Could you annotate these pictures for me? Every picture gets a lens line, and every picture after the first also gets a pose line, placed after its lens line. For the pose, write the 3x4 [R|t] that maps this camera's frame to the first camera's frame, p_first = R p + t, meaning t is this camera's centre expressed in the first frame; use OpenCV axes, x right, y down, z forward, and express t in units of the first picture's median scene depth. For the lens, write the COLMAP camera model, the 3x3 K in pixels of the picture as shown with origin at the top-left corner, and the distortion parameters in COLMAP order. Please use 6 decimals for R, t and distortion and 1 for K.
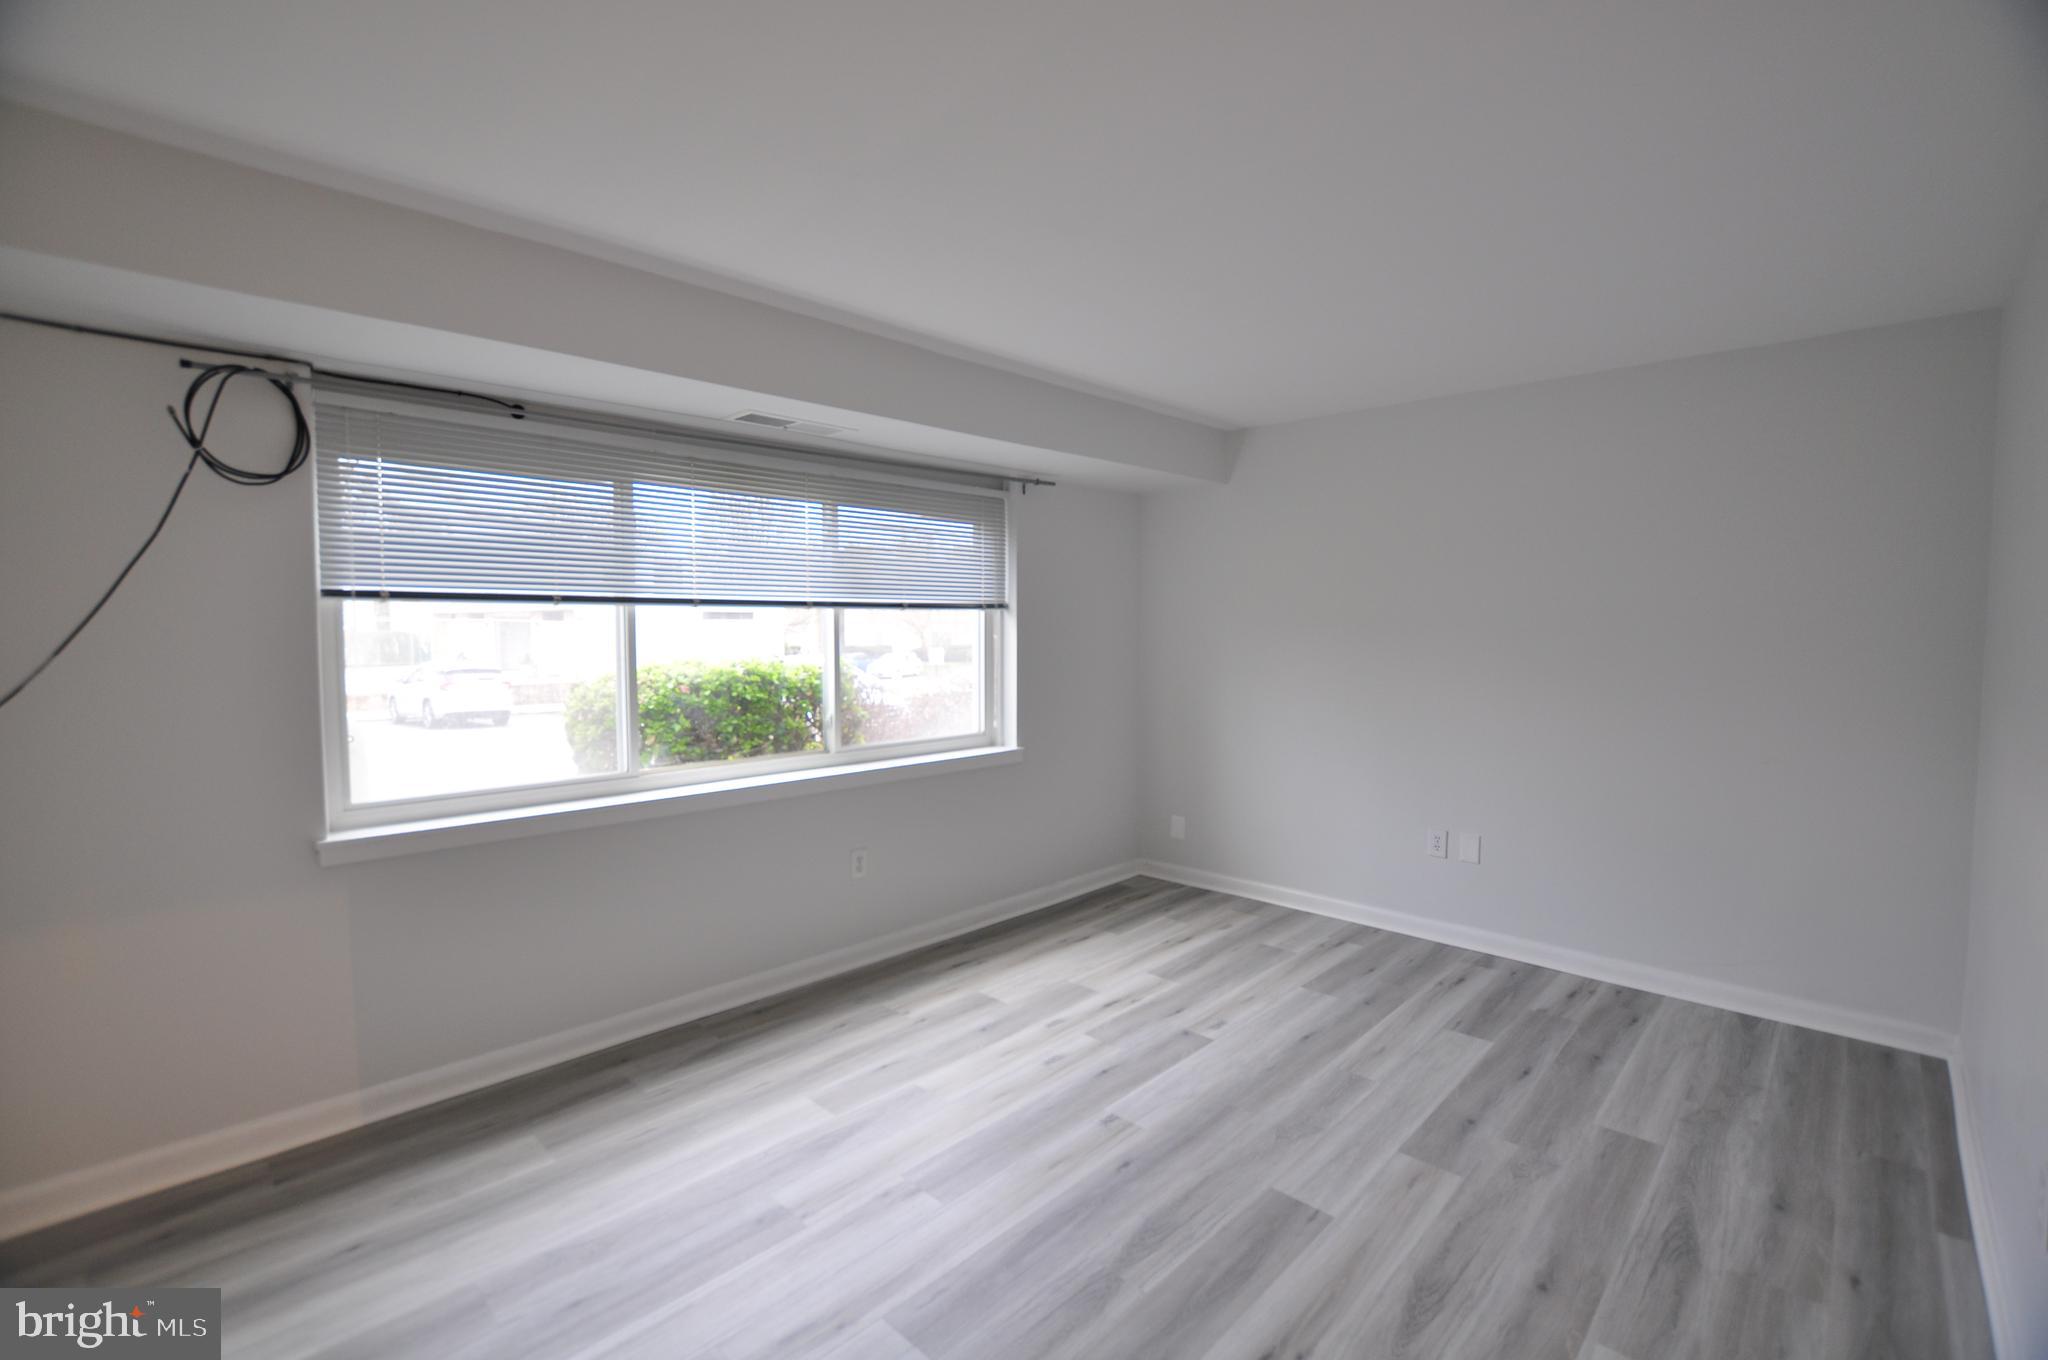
lens RADIAL K [[899.4, 0, 1032.9], [0, 899.4, 673.3], [0, 0, 1]] dist [-0.024701, 0.000434]
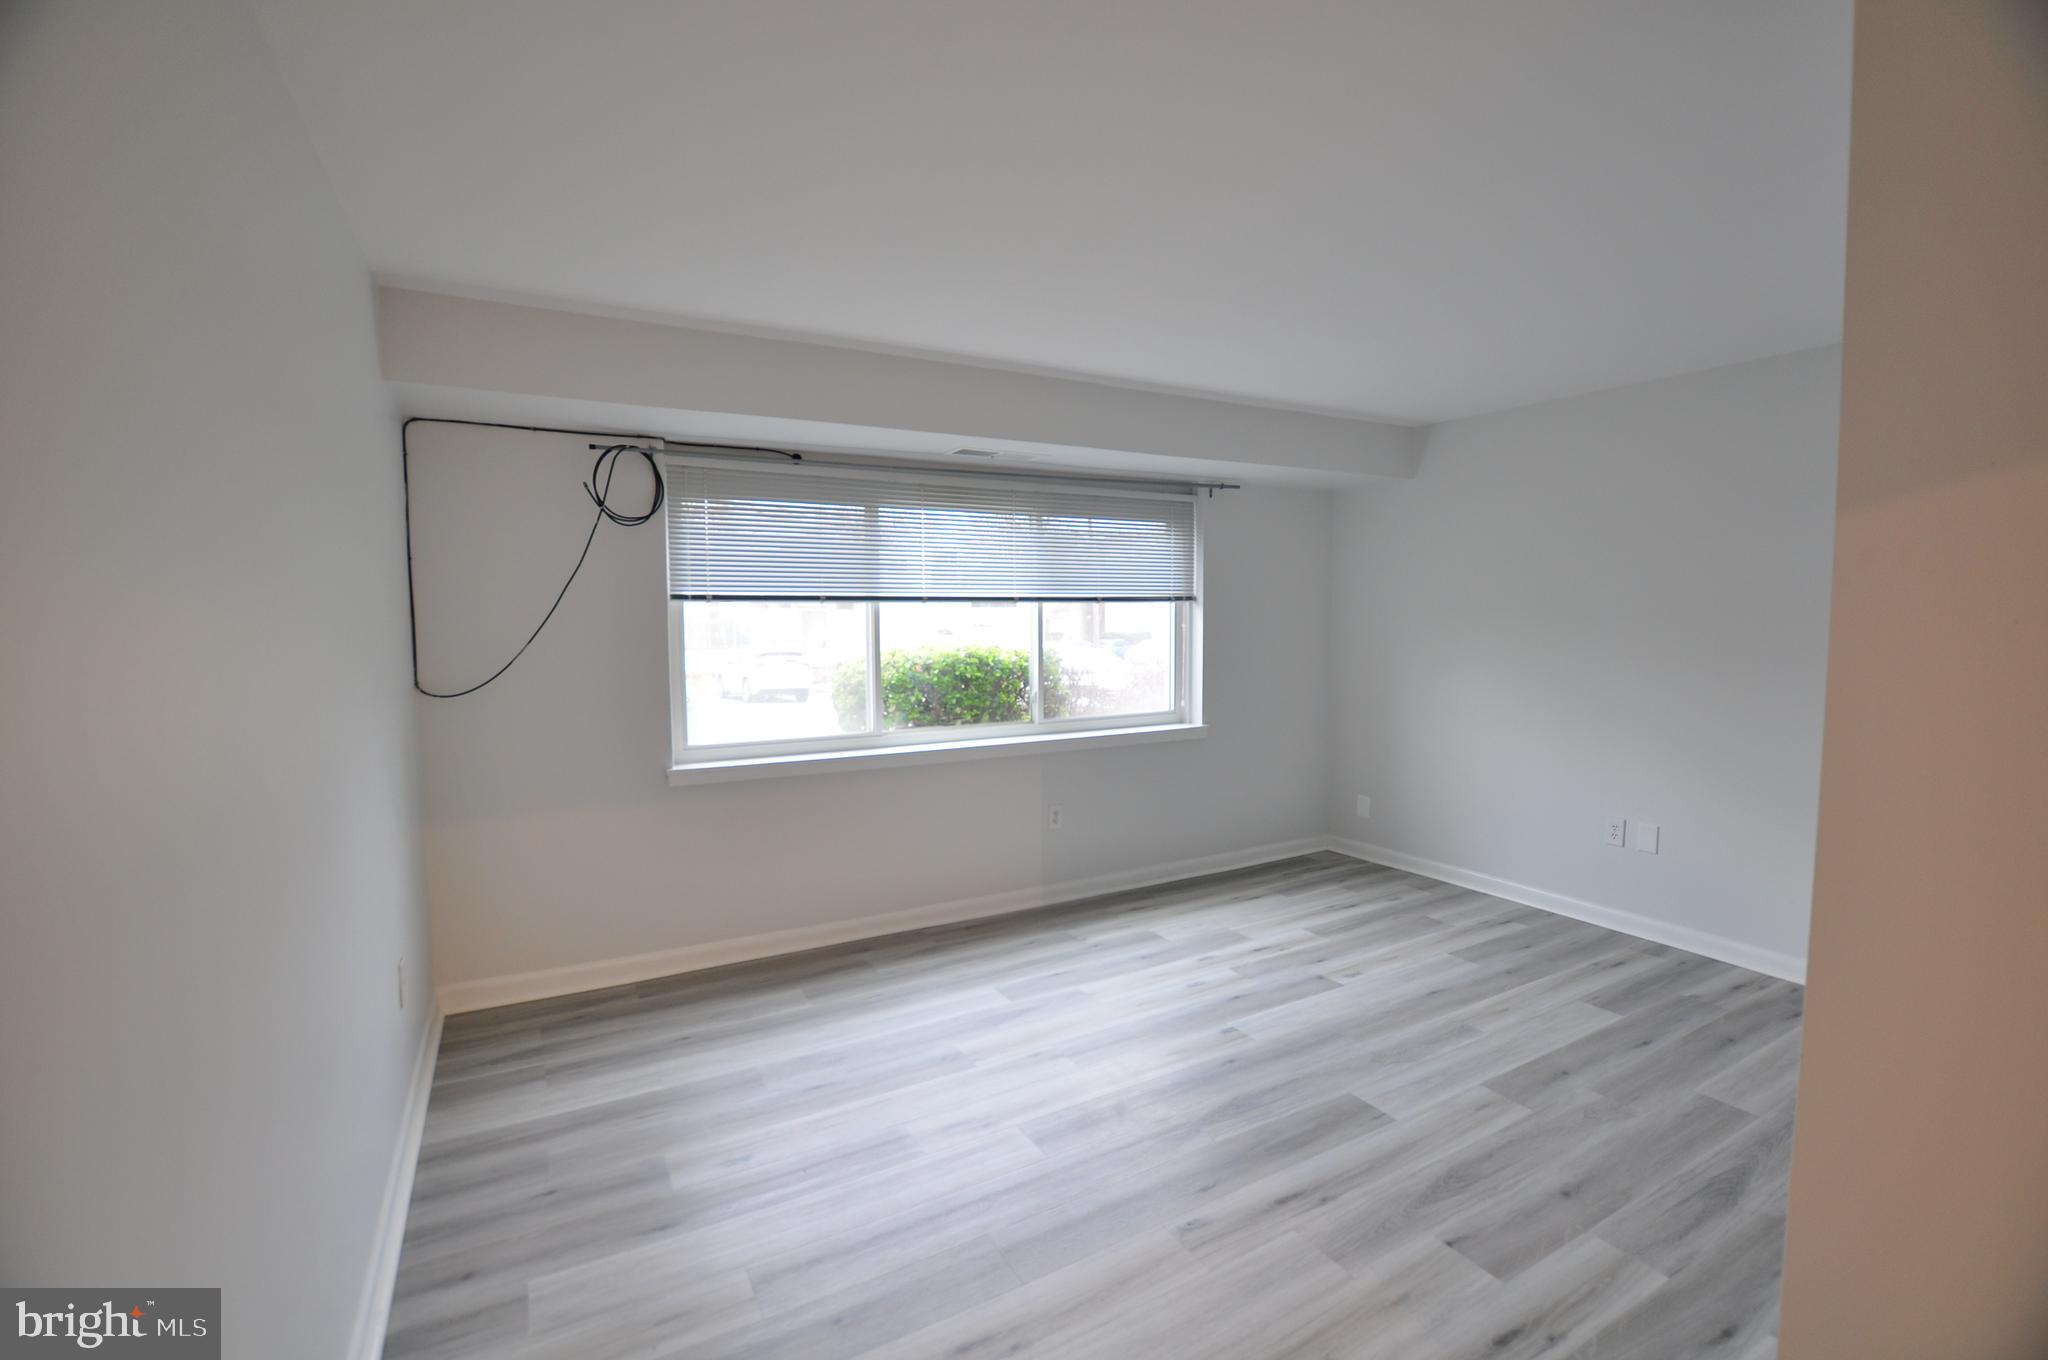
lens RADIAL K [[899.4, 0, 1035.0], [0, 899.4, 671.8], [0, 0, 1]] dist [-0.024701, 0.000434]
pose [[0.958795, 0.013501, -0.283776, 0.147978], [-0.009690, 0.999843, 0.014829, 0.002997], [0.283932, -0.011468, 0.958776, -0.189471]]
